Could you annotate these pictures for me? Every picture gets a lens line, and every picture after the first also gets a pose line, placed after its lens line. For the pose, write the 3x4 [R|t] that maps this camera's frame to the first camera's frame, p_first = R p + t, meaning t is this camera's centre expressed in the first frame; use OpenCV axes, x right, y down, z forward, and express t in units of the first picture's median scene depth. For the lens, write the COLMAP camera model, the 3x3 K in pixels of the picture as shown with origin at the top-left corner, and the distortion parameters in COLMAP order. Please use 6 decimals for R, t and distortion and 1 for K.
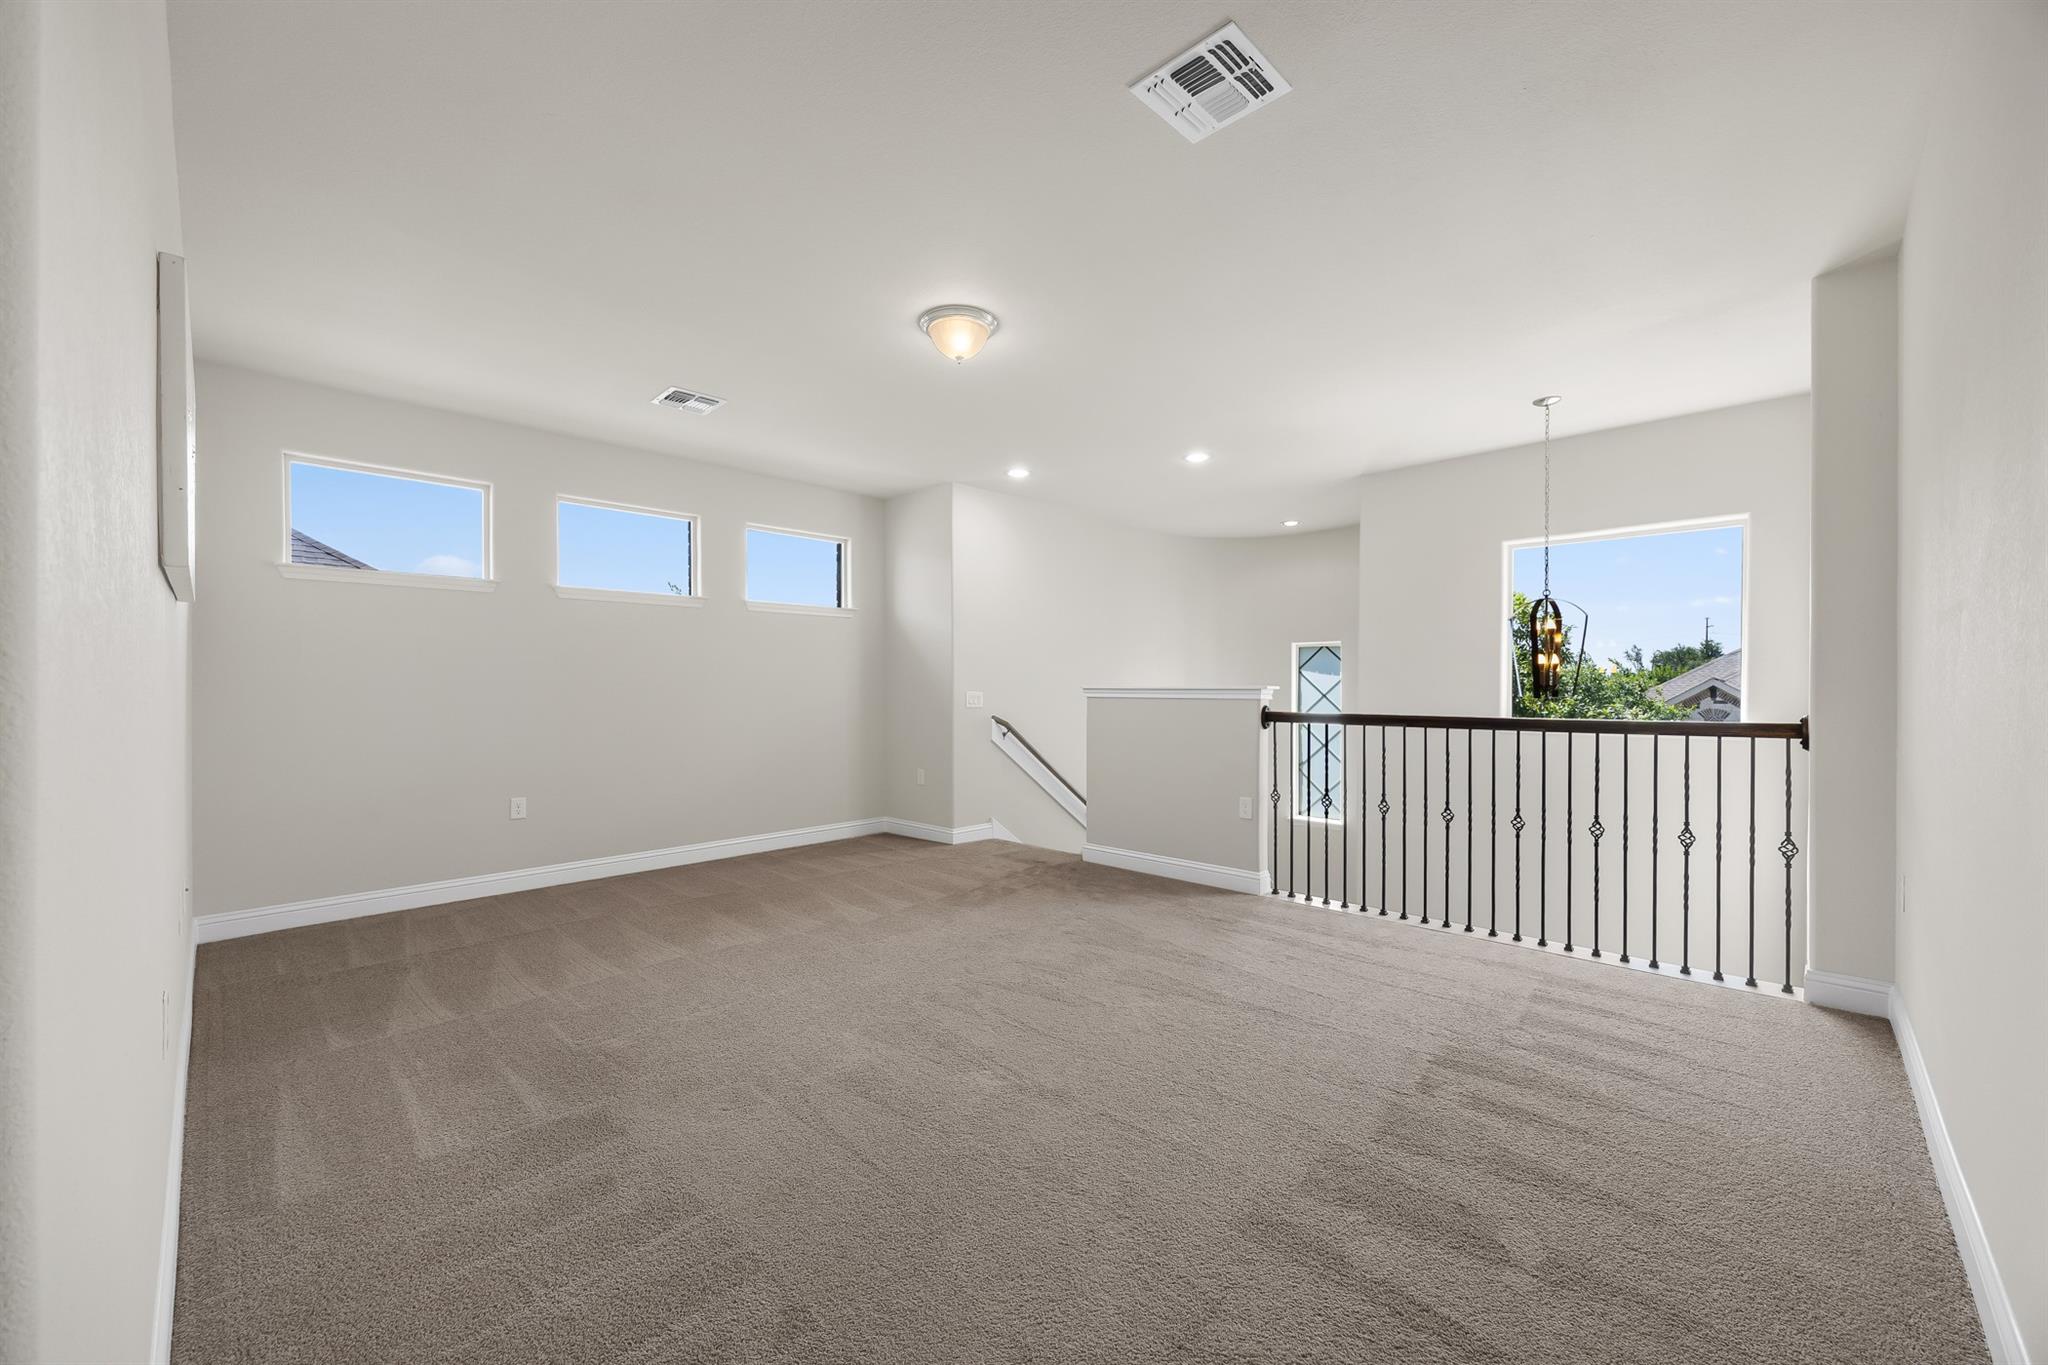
lens RADIAL K [[791.6, 0, 1029.6], [0, 791.6, 693.9], [0, 0, 1]] dist [0.001784, 0.000292]
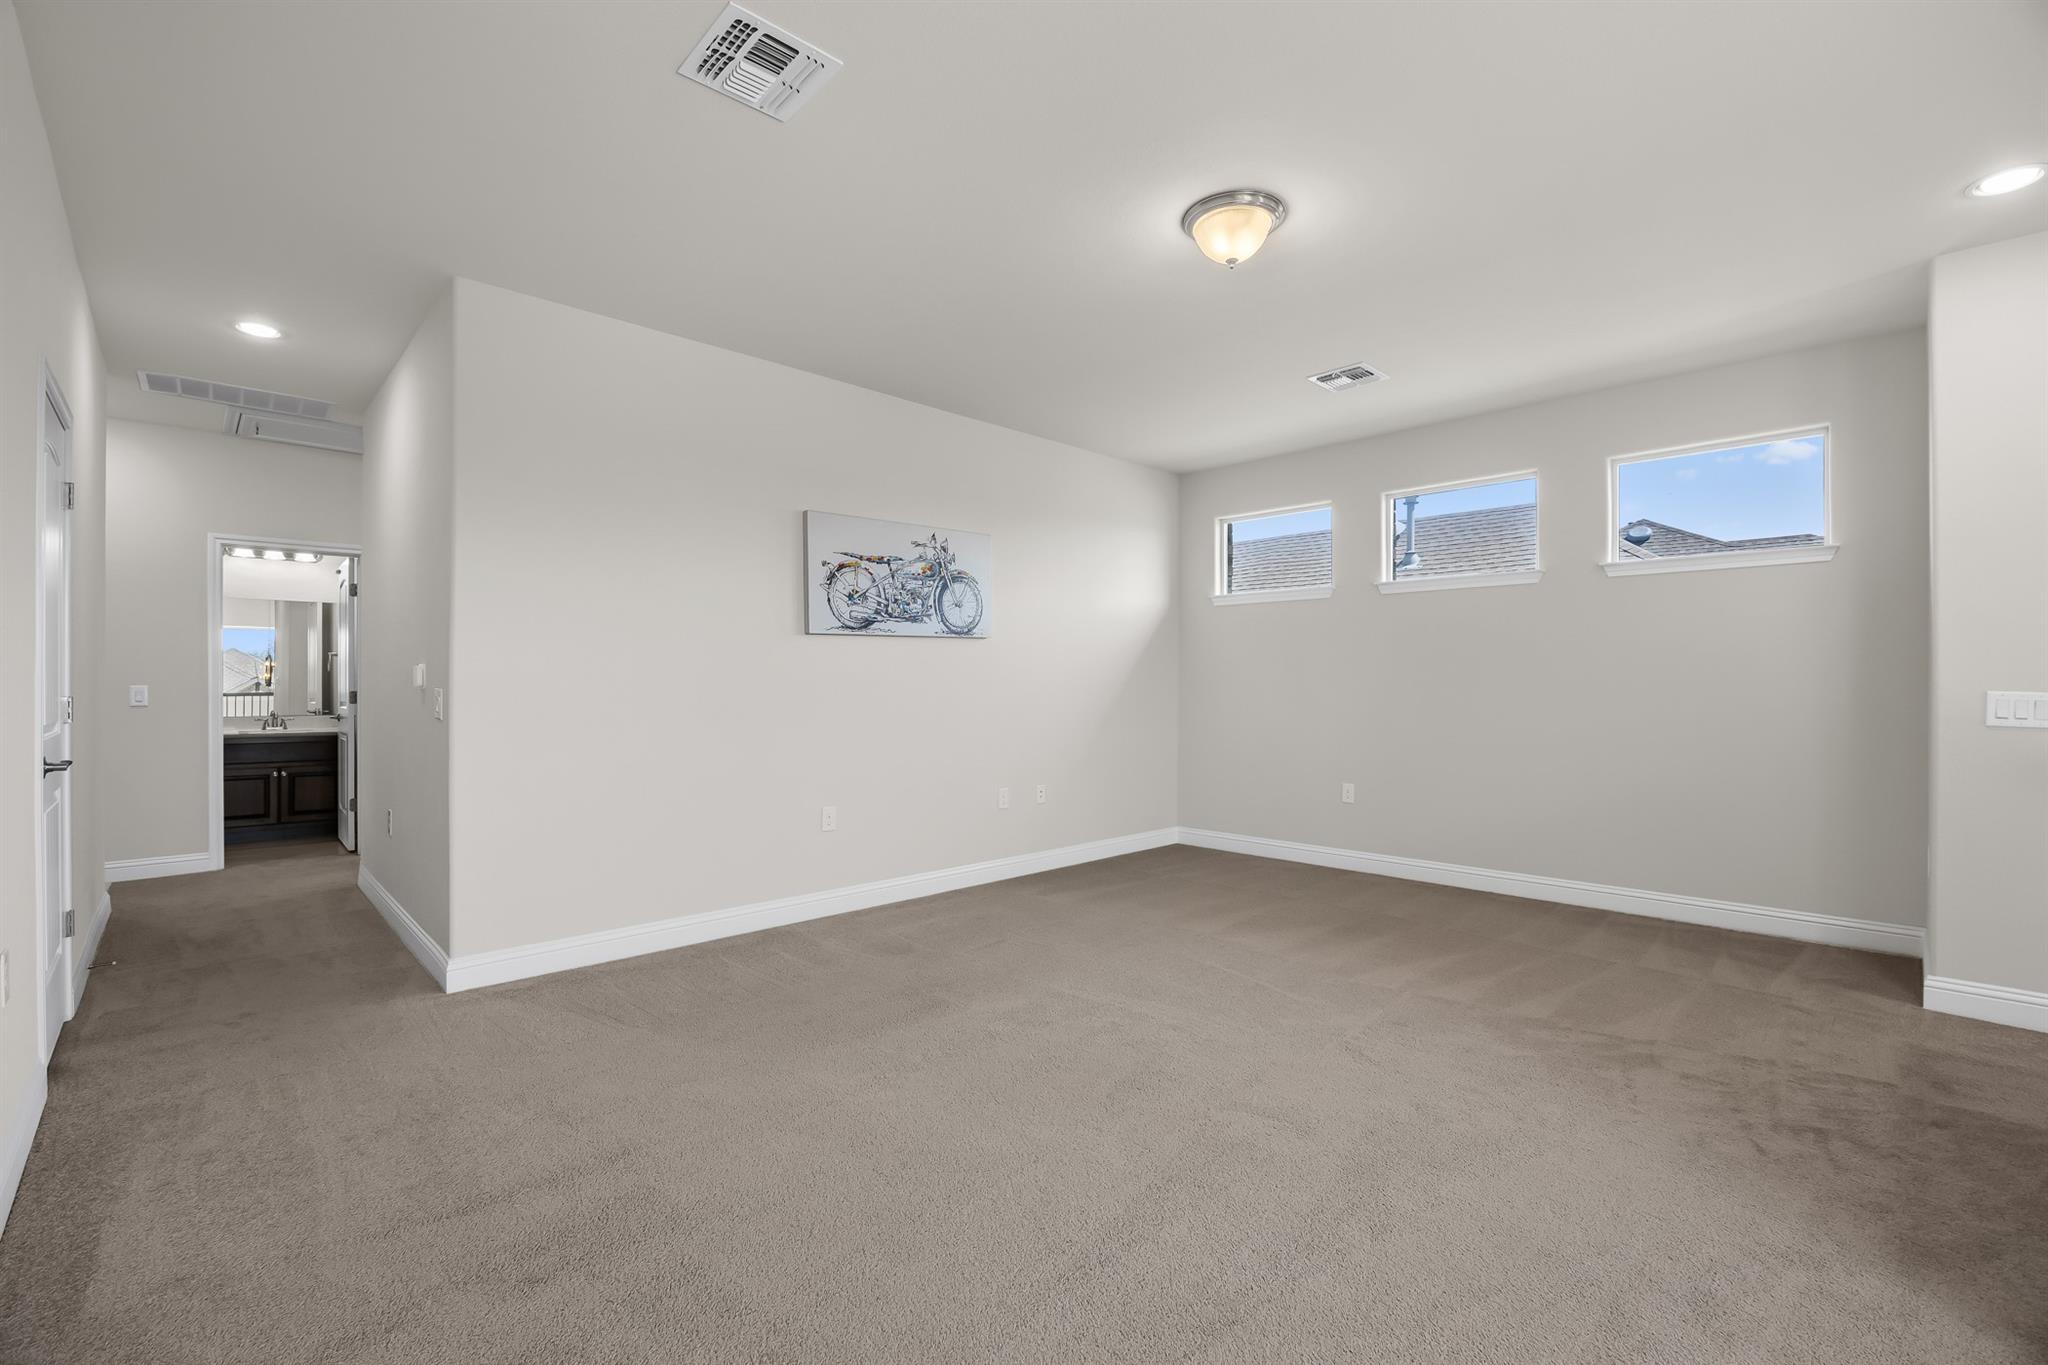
lens RADIAL K [[872.2, 0, 1029.2], [0, 872.2, 677.0], [0, 0, 1]] dist [-0.000803, 0.000013]
pose [[0.002206, -0.003514, -0.999991, 0.557242], [-0.007651, 0.999964, -0.003531, -0.007309], [0.999968, 0.007659, 0.002179, 0.571189]]
